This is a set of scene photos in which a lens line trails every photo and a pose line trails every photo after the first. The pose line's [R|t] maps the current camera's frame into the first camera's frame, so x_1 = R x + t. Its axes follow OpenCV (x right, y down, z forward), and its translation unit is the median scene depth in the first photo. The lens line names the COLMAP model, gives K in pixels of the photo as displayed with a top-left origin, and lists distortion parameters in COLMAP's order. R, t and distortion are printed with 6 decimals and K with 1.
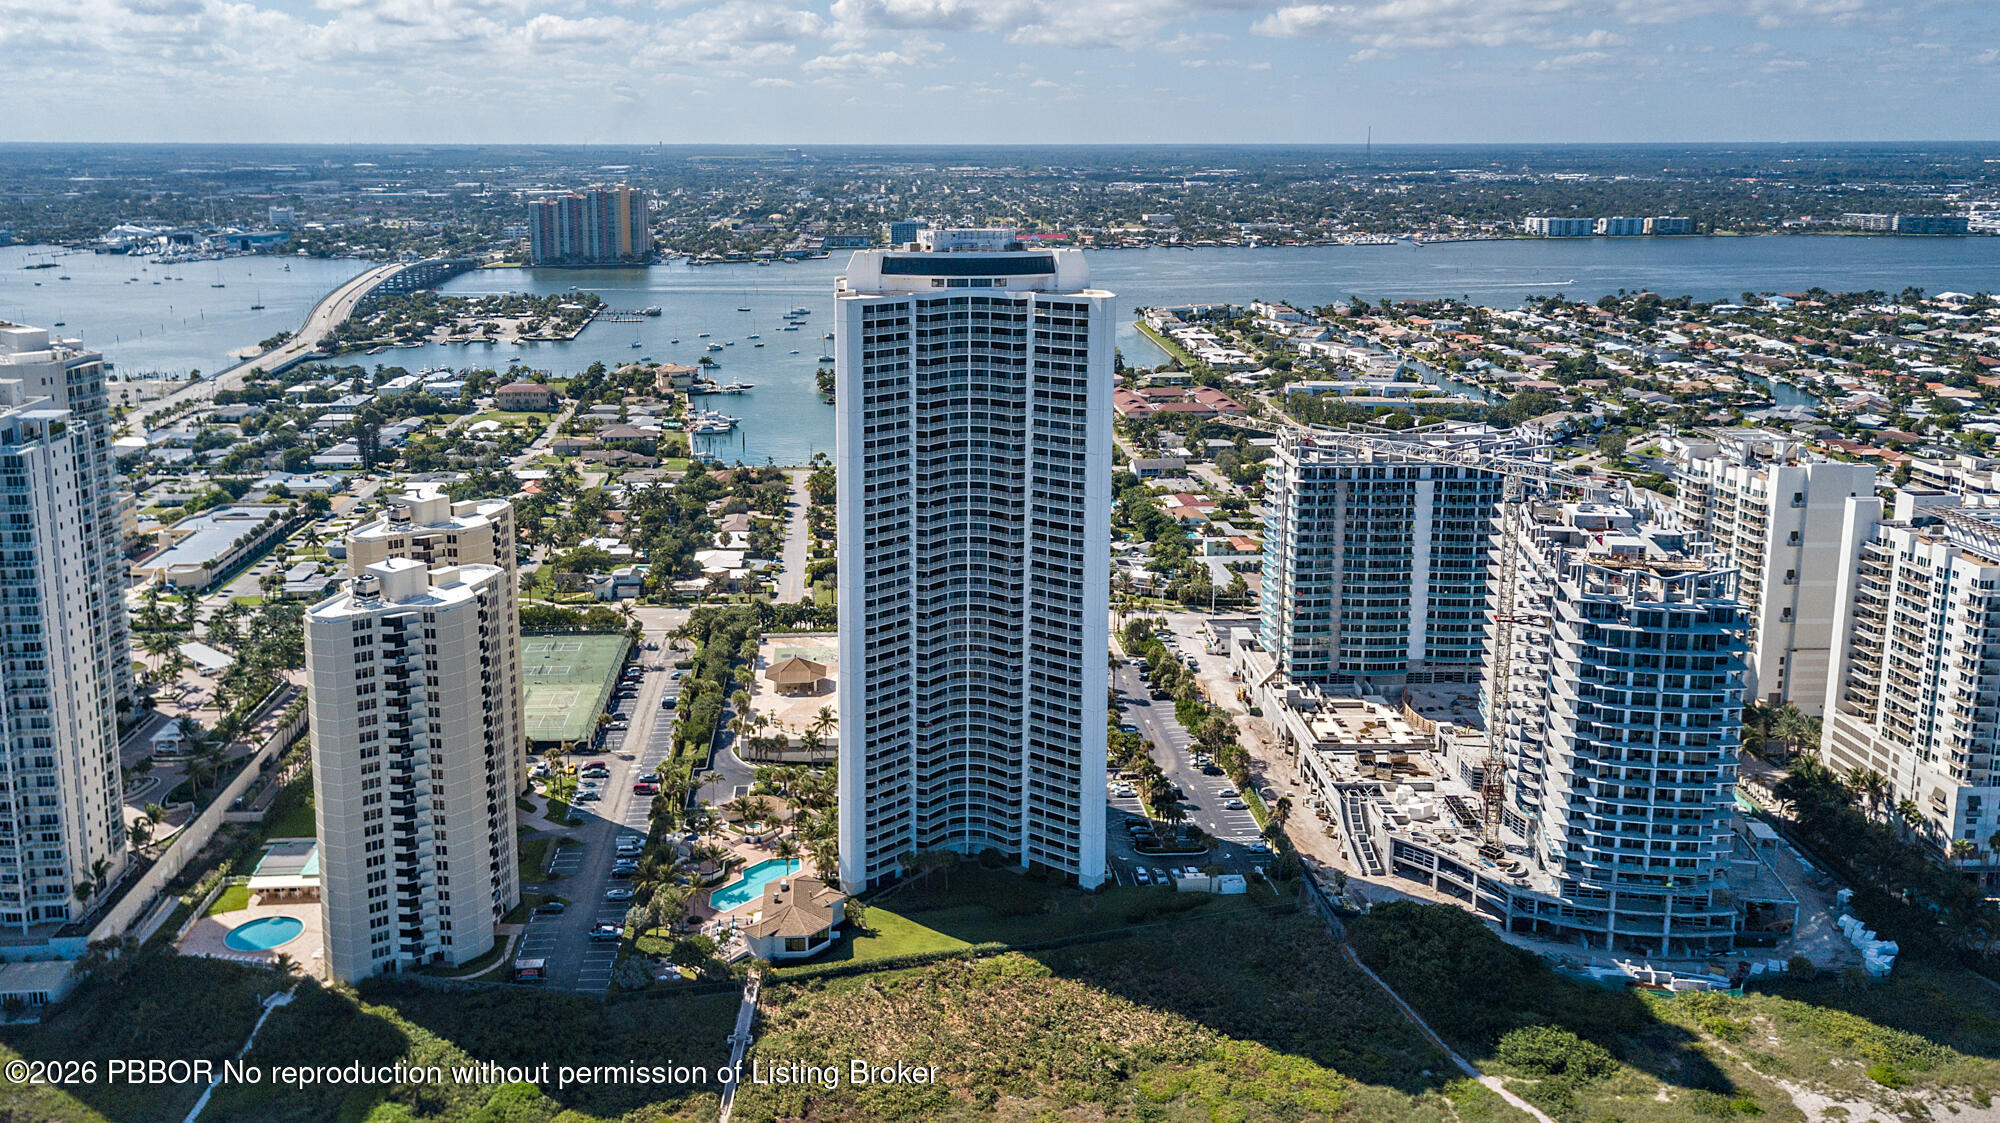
lens RADIAL K [[1626.1, 0, 1000.0], [0, 1626.1, 561.5], [0, 0, 1]] dist [0.003815, 0.099658]
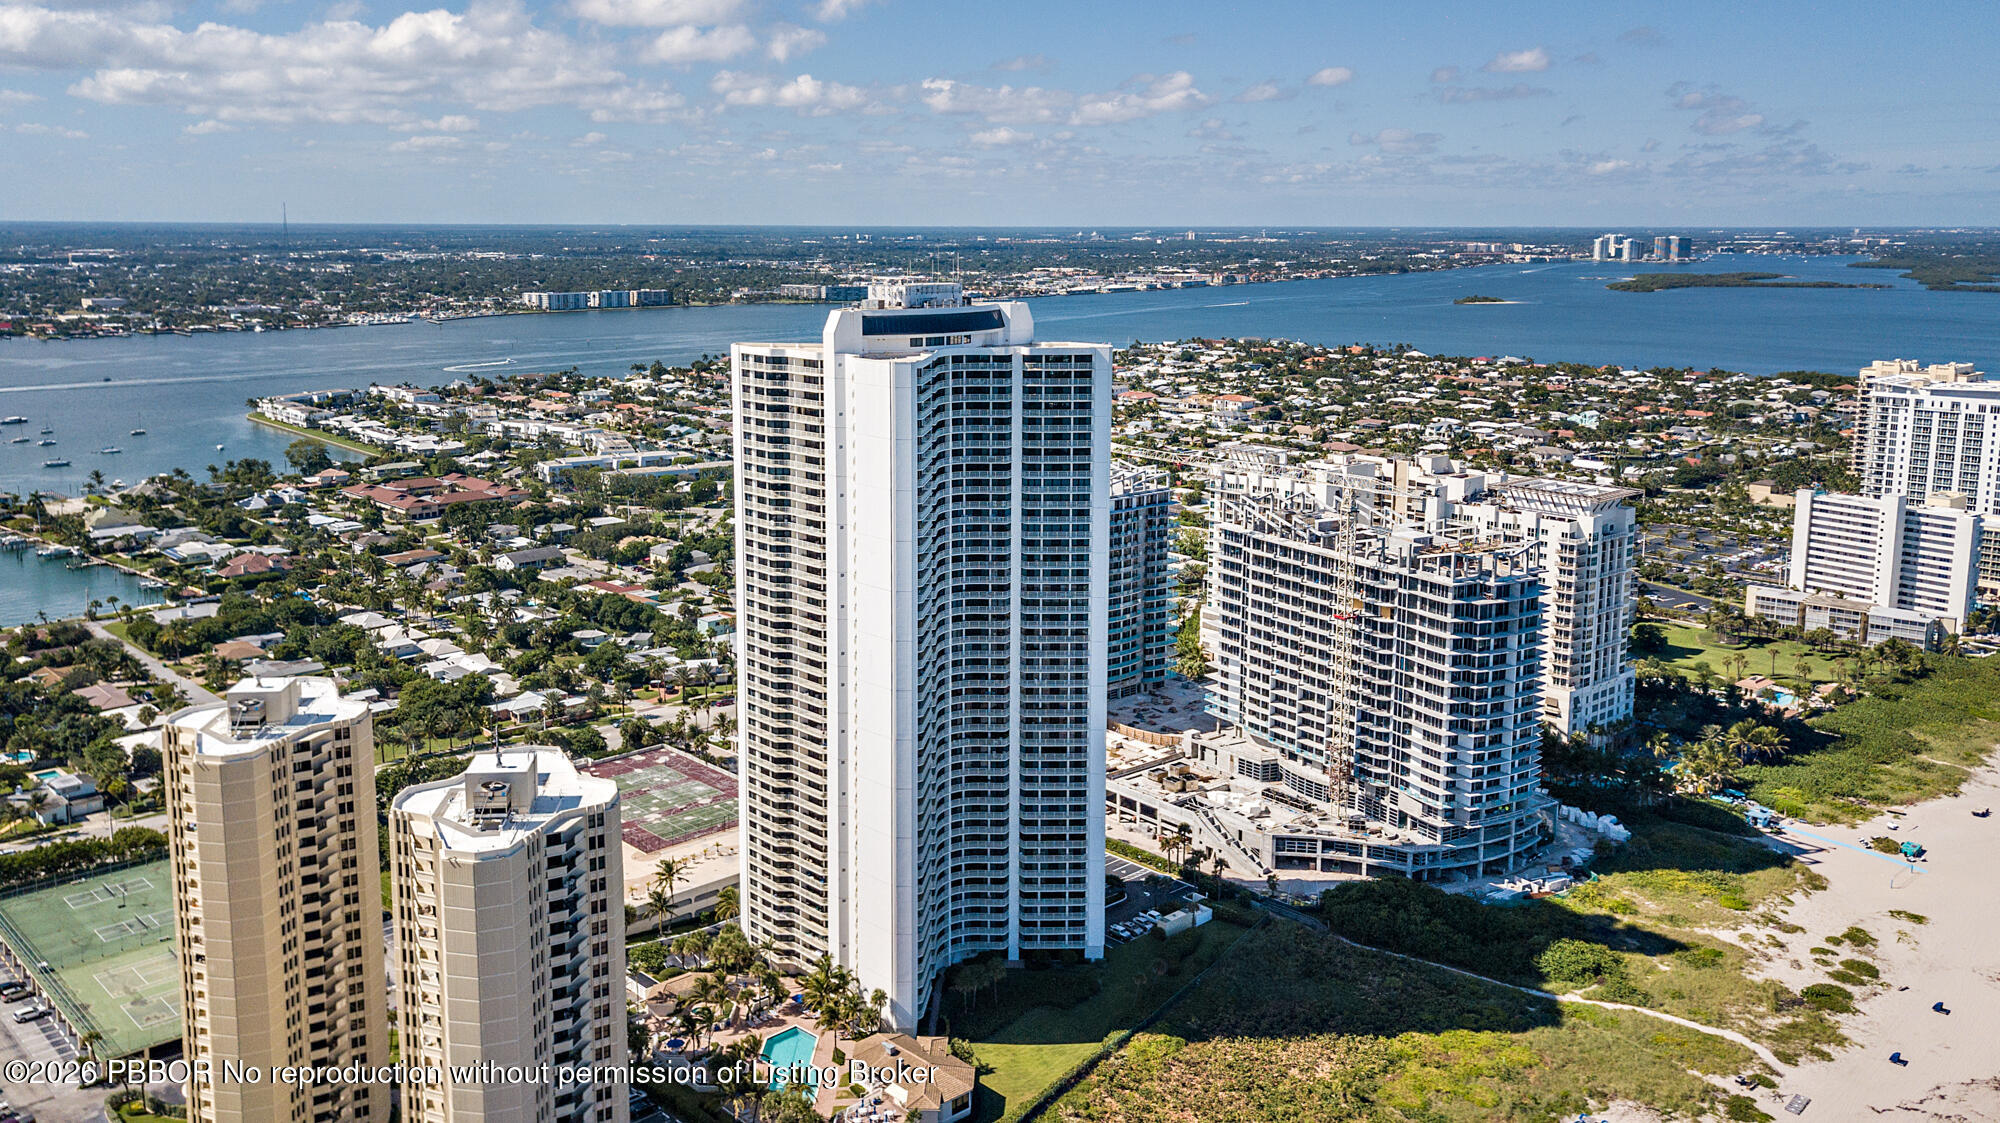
lens RADIAL K [[1626.1, 0, 1000.0], [0, 1626.1, 561.5], [0, 0, 1]] dist [0.003815, 0.099658]
pose [[0.770960, -0.130019, 0.623471, -0.448671], [0.159650, 0.987138, 0.008440, -0.038764], [-0.616549, 0.093030, 0.781801, 0.207953]]
